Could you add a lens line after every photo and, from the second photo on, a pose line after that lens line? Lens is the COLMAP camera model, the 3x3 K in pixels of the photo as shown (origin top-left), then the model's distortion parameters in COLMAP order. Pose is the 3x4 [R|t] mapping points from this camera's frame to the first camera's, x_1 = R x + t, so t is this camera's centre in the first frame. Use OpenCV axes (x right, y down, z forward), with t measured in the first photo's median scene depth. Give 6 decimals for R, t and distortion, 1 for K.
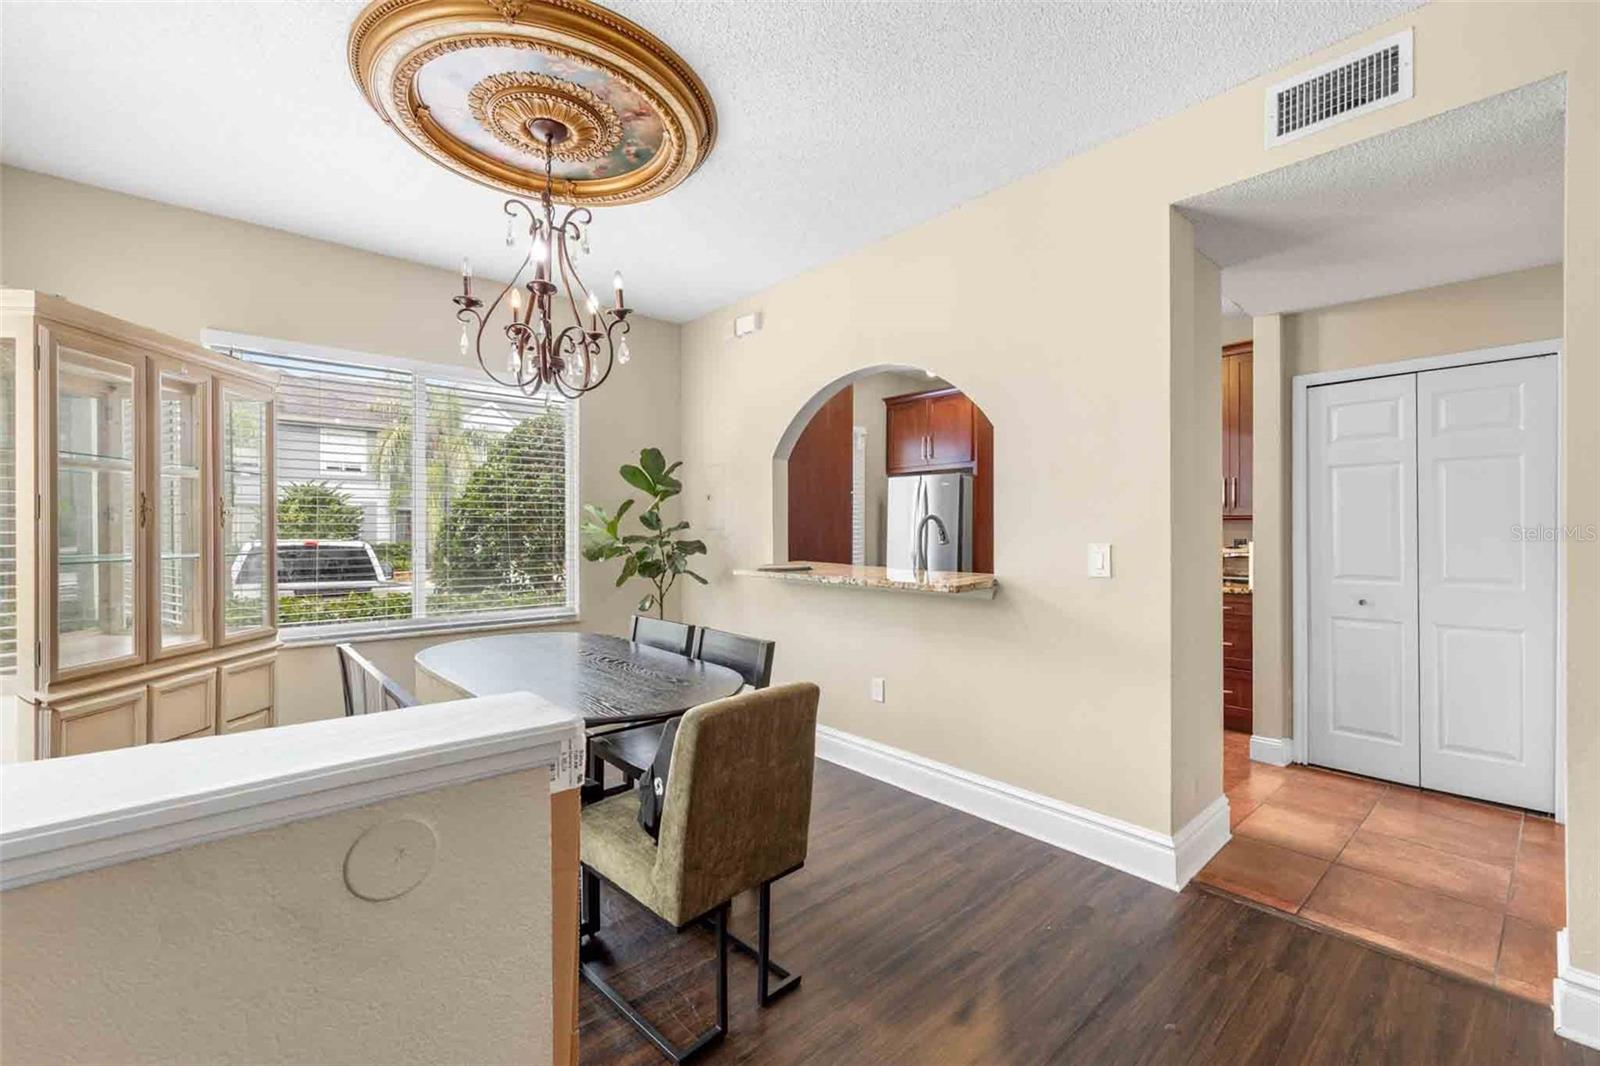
lens RADIAL K [[671.1, 0, 802.6], [0, 671.1, 535.0], [0, 0, 1]] dist [-0.000817, 0.000004]
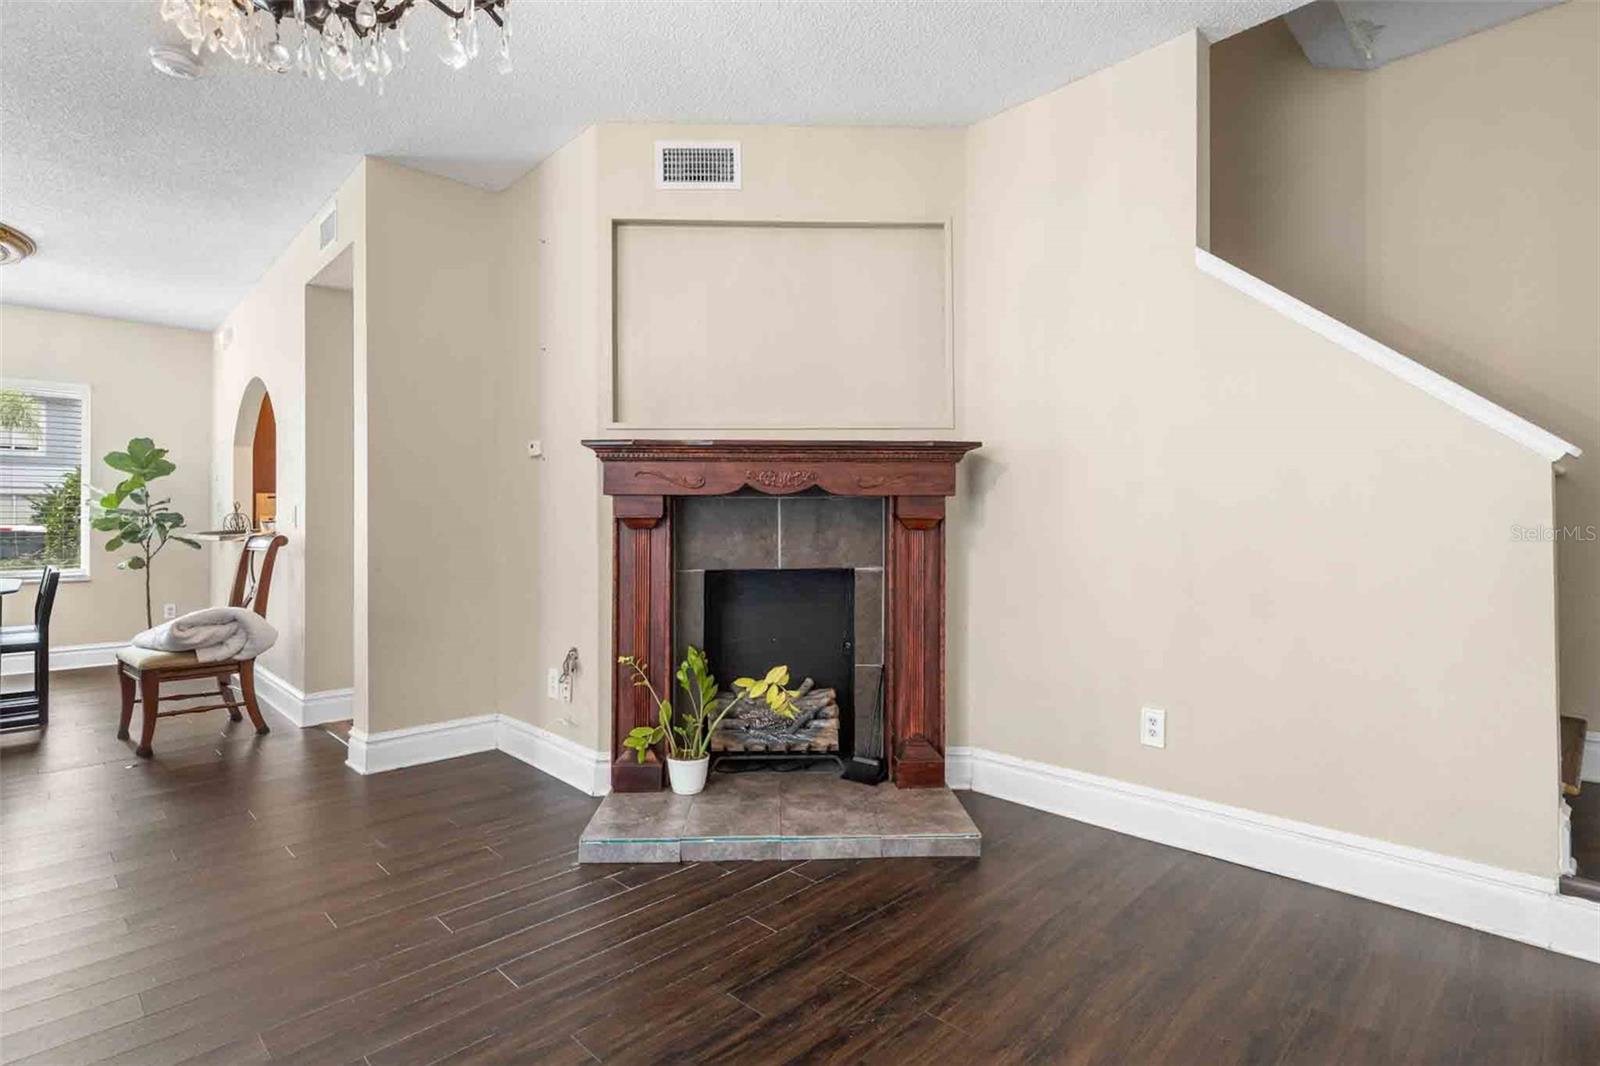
lens RADIAL K [[785.6, 0, 799.1], [0, 785.6, 527.5], [0, 0, 1]] dist [-0.004287, 0.001296]
pose [[0.999137, -0.002918, 0.041443, 0.916149], [0.003082, 0.999988, -0.003900, 0.043363], [-0.041431, 0.004024, 0.999133, -0.478416]]
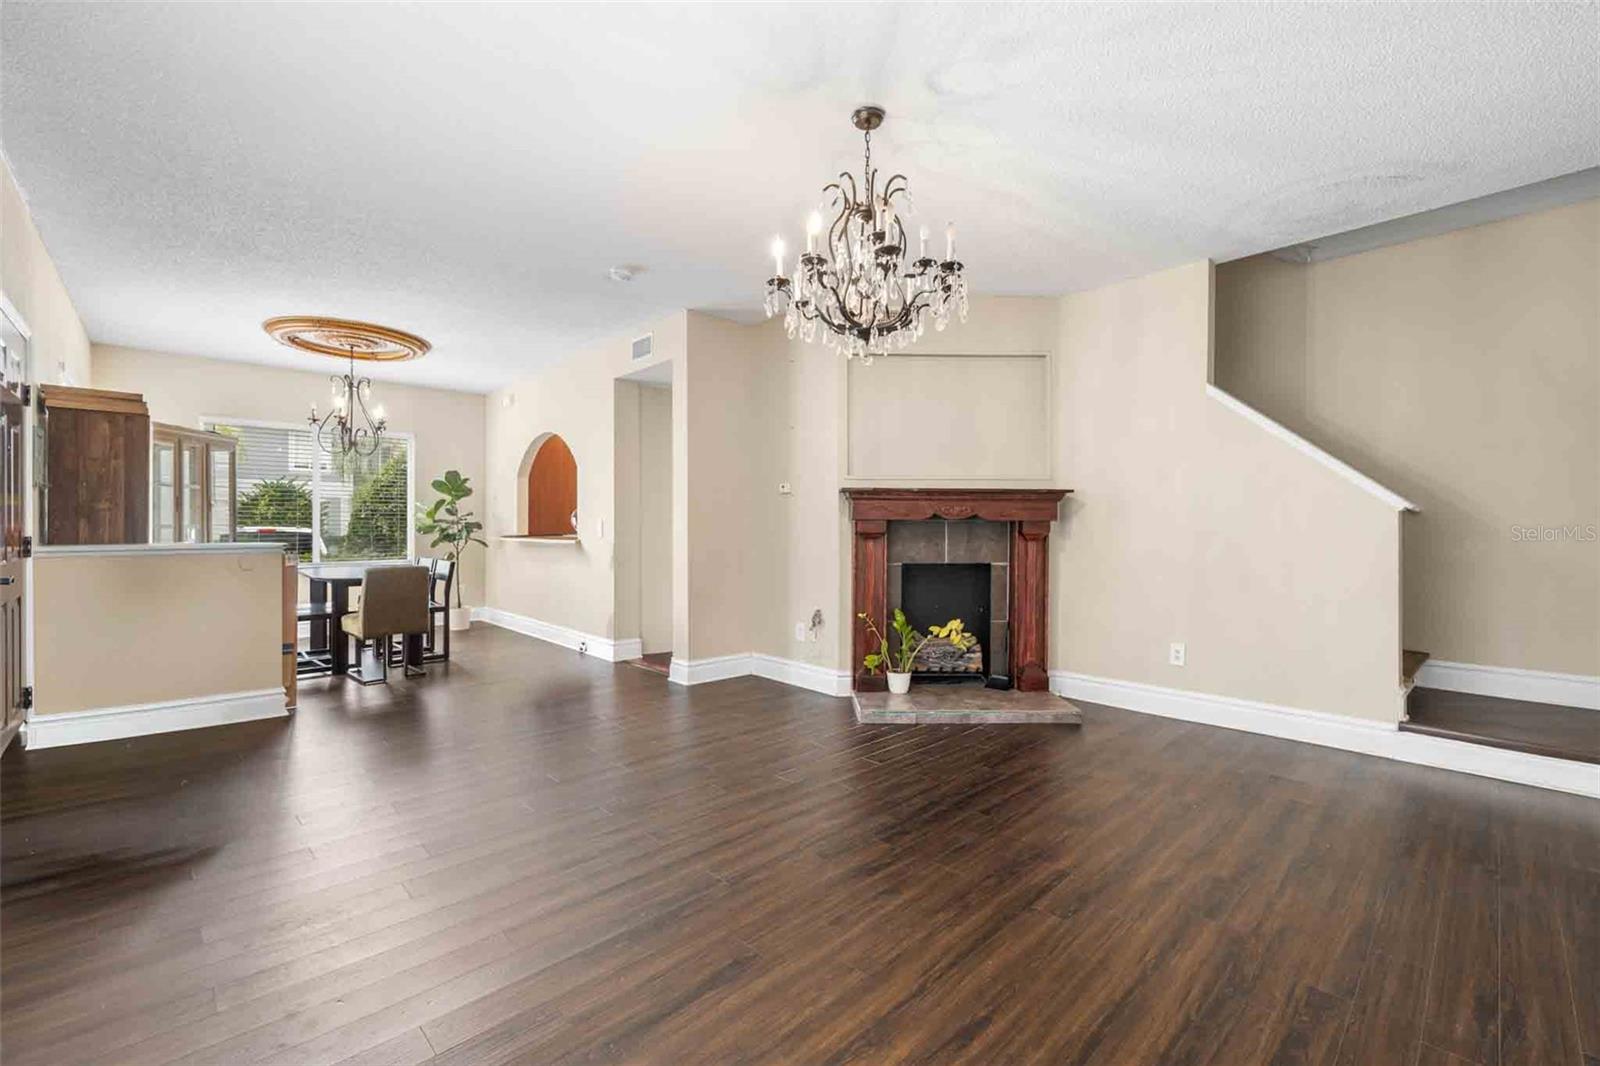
lens RADIAL K [[671.1, 0, 799.0], [0, 671.1, 535.9], [0, 0, 1]] dist [-0.000817, 0.000004]
pose [[0.999817, 0.003565, 0.018803, 0.665874], [-0.003685, 0.999973, 0.006374, 0.029692], [-0.018780, -0.006442, 0.999803, -0.805757]]
